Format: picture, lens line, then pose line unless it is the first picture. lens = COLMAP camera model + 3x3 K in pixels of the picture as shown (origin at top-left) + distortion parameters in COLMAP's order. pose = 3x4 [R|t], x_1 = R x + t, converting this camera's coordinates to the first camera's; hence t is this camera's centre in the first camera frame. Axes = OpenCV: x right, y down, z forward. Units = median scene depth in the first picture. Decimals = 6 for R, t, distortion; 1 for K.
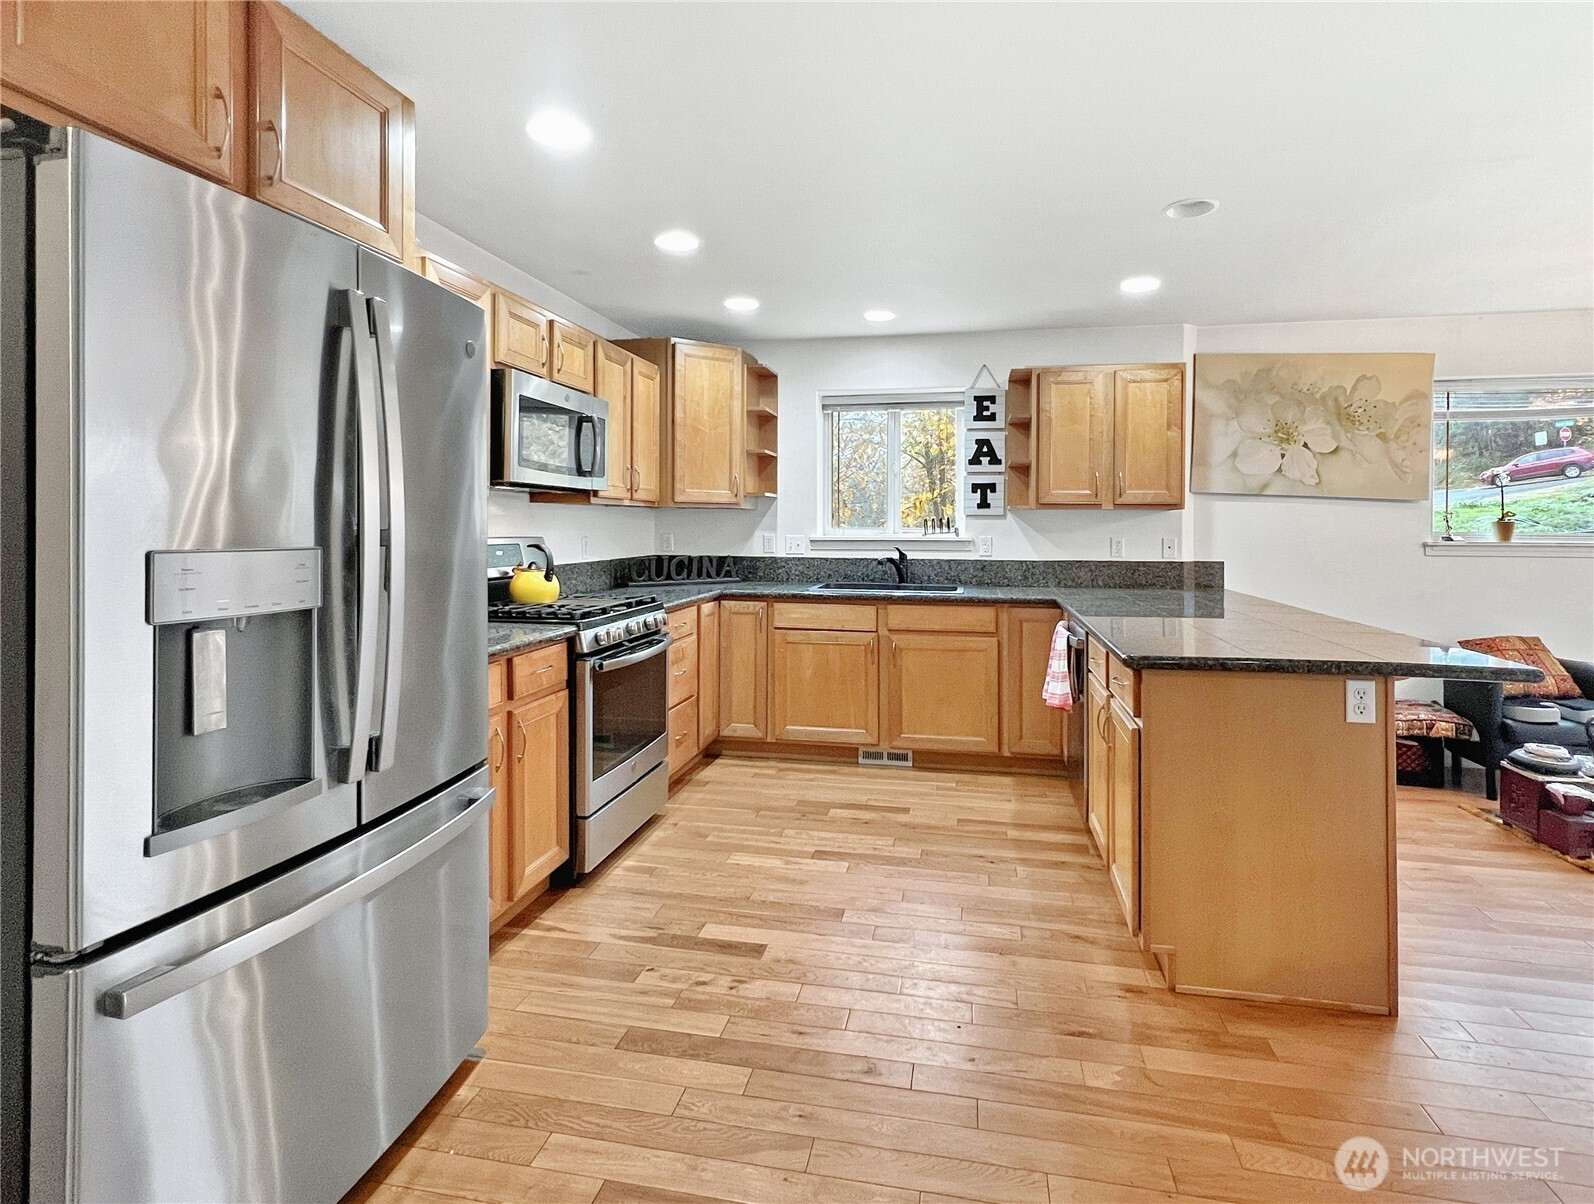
lens RADIAL K [[798.5, 0, 815.0], [0, 798.5, 524.2], [0, 0, 1]] dist [-0.000120, -0.000331]
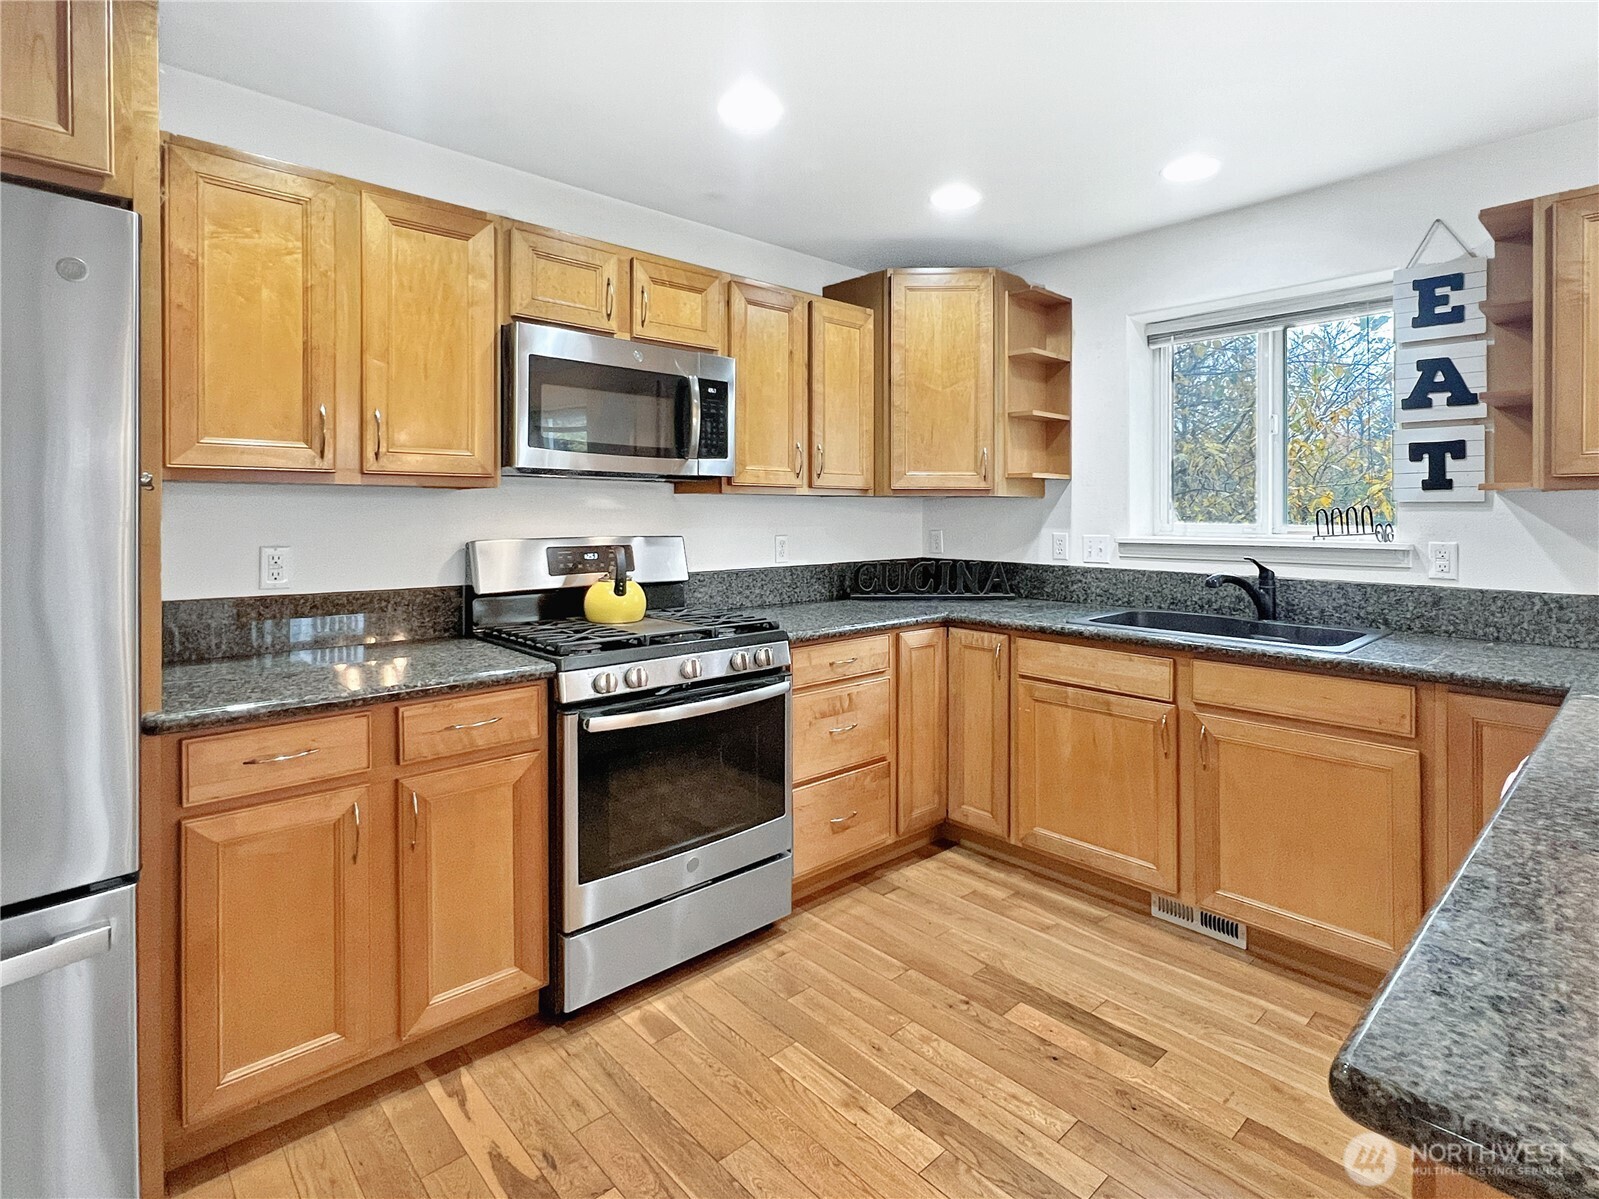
lens RADIAL K [[811.4, 0, 811.1], [0, 811.4, 509.1], [0, 0, 1]] dist [-0.001956, -0.000386]
pose [[0.811630, -0.005550, -0.584145, 0.202452], [0.002083, 0.999976, -0.006608, -0.004530], [0.584168, 0.004147, 0.811622, 0.345475]]
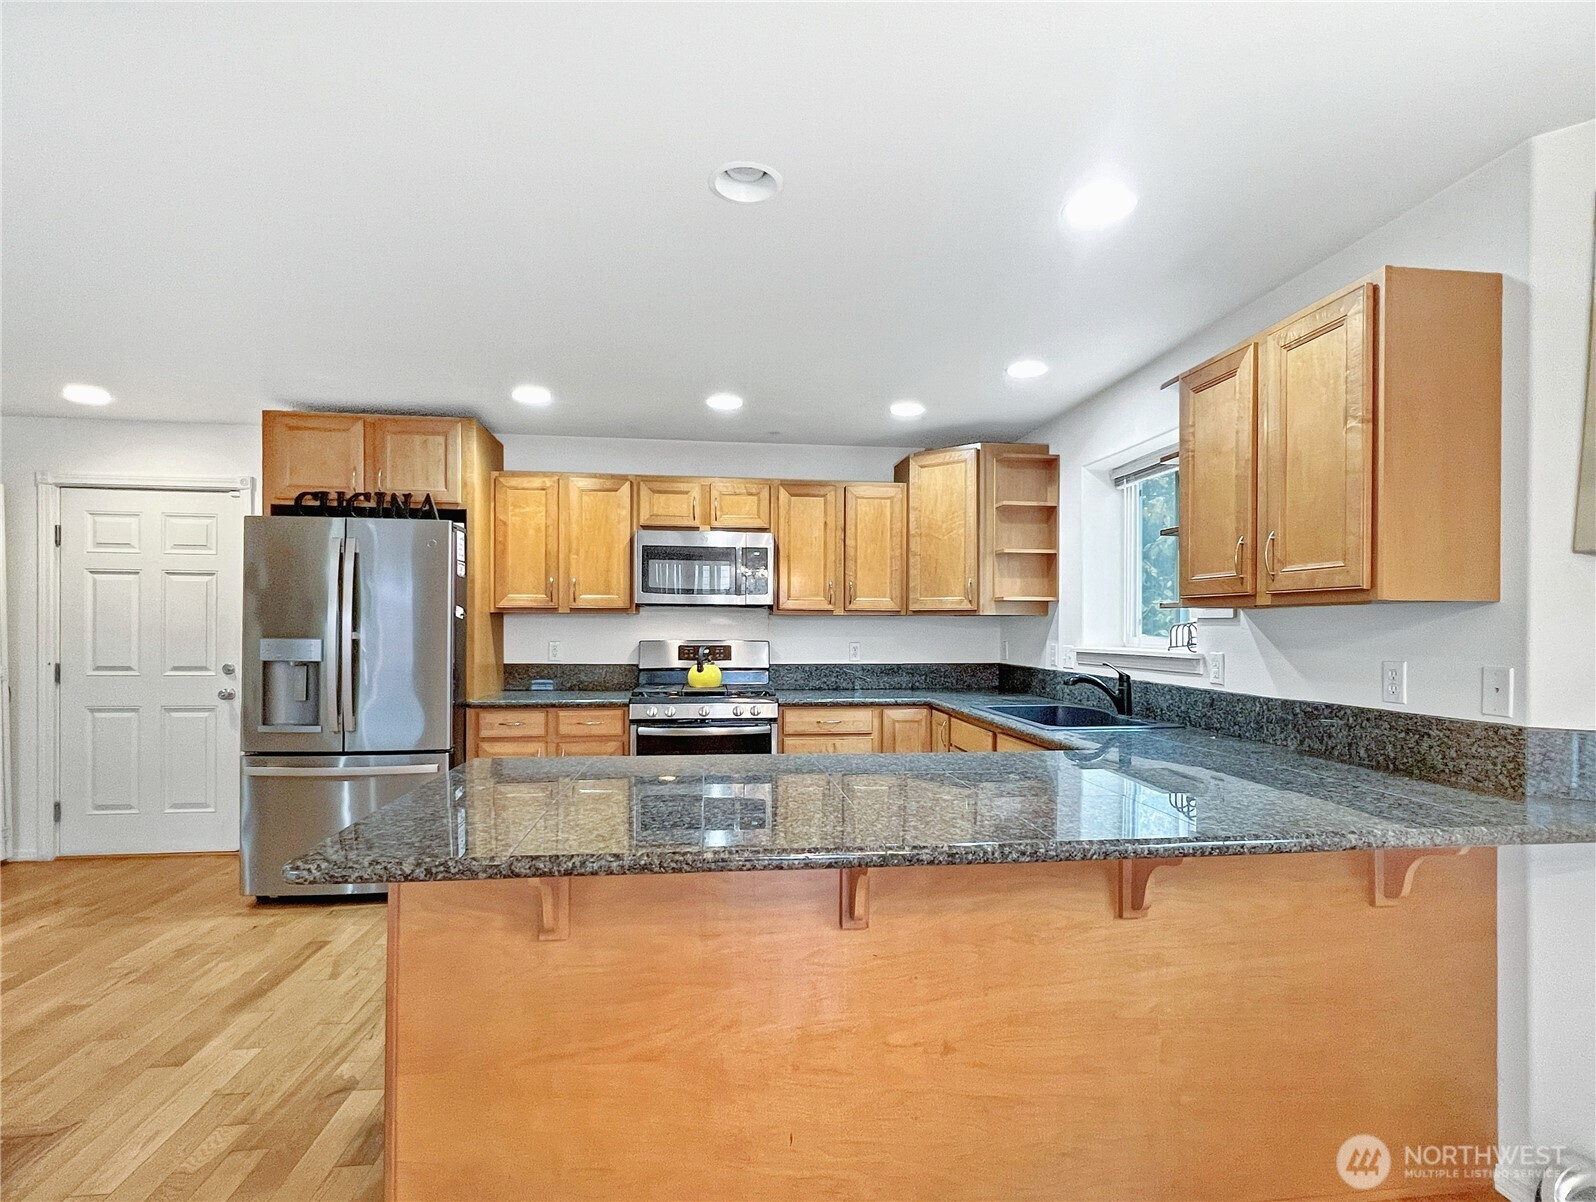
lens RADIAL K [[776.8, 0, 799.6], [0, 776.8, 626.8], [0, 0, 1]] dist [0.000021, -0.000259]
pose [[0.314126, -0.004321, -0.949372, 0.739863], [-0.003761, 0.999976, -0.005795, -0.000192], [0.949374, 0.005391, 0.314102, 0.542329]]
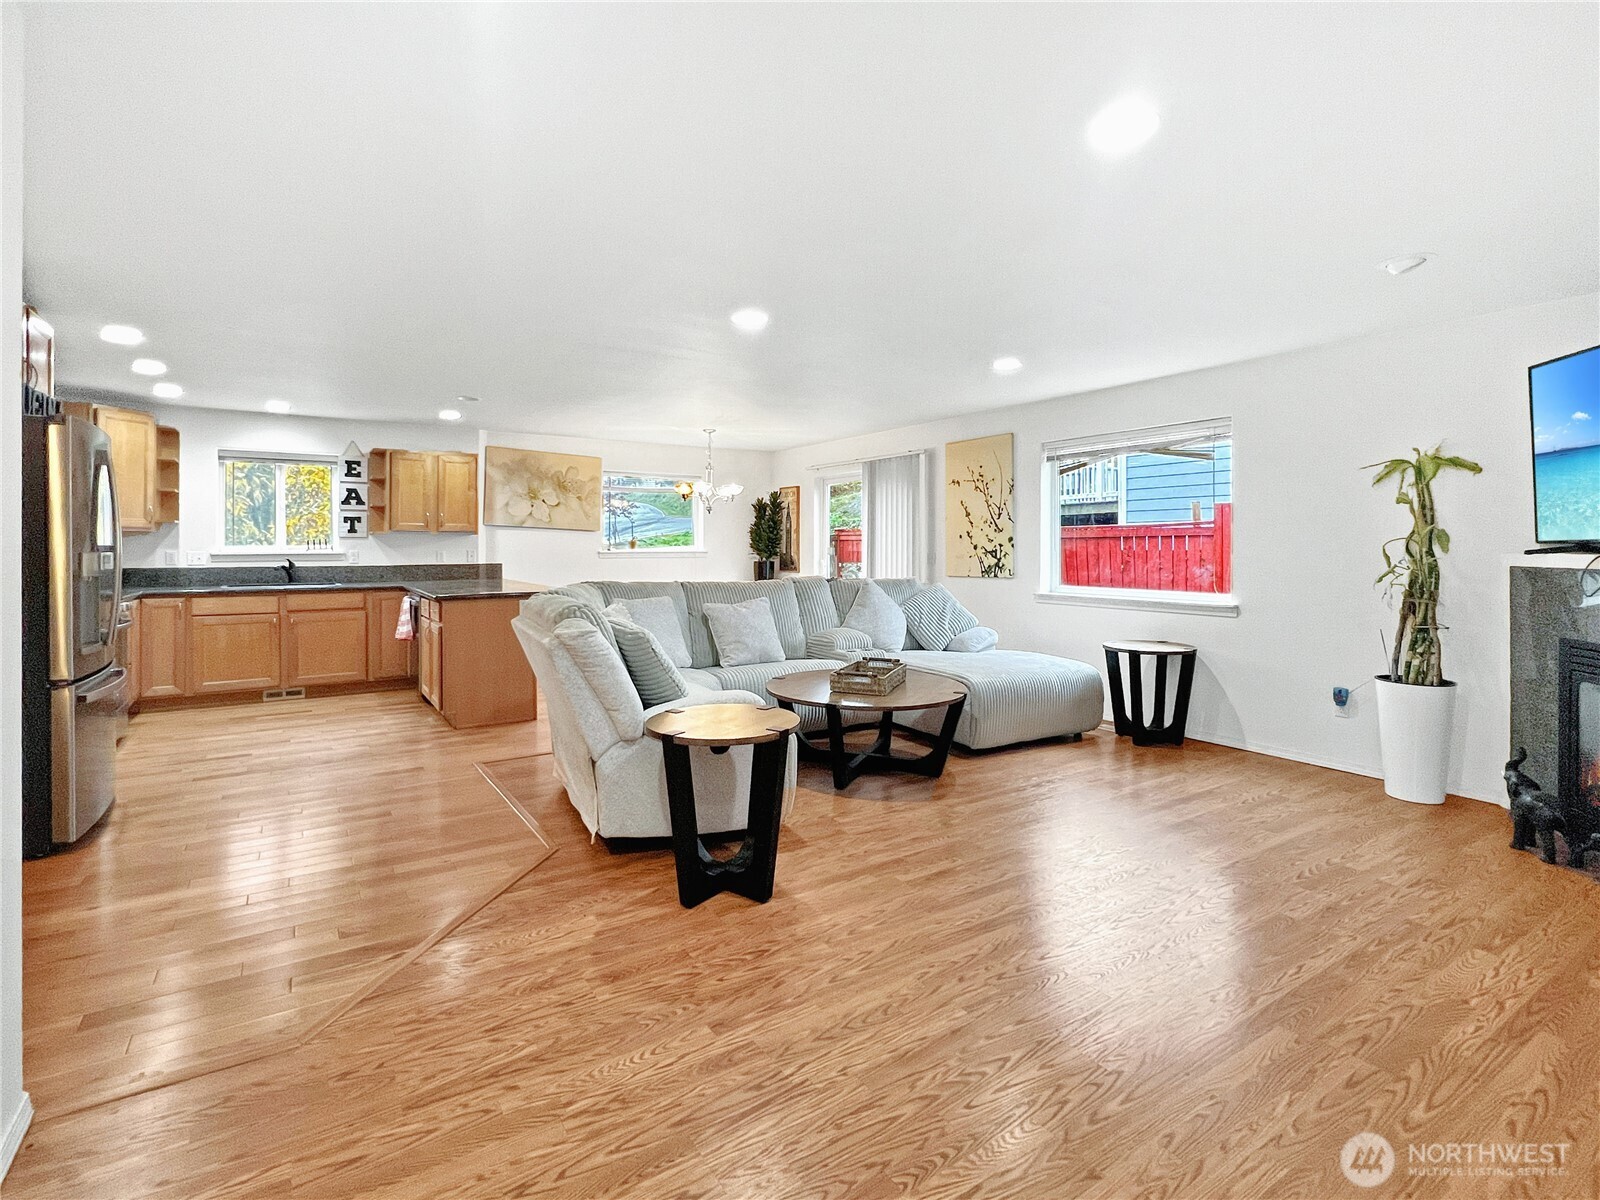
lens RADIAL K [[775.0, 0, 794.6], [0, 775.0, 544.6], [0, 0, 1]] dist [-0.001114, 0.000575]
pose [[0.719827, -0.003578, 0.694144, -0.234735], [0.002481, 0.999994, 0.002582, 0.001499], [-0.694149, -0.000136, 0.719831, -0.743817]]
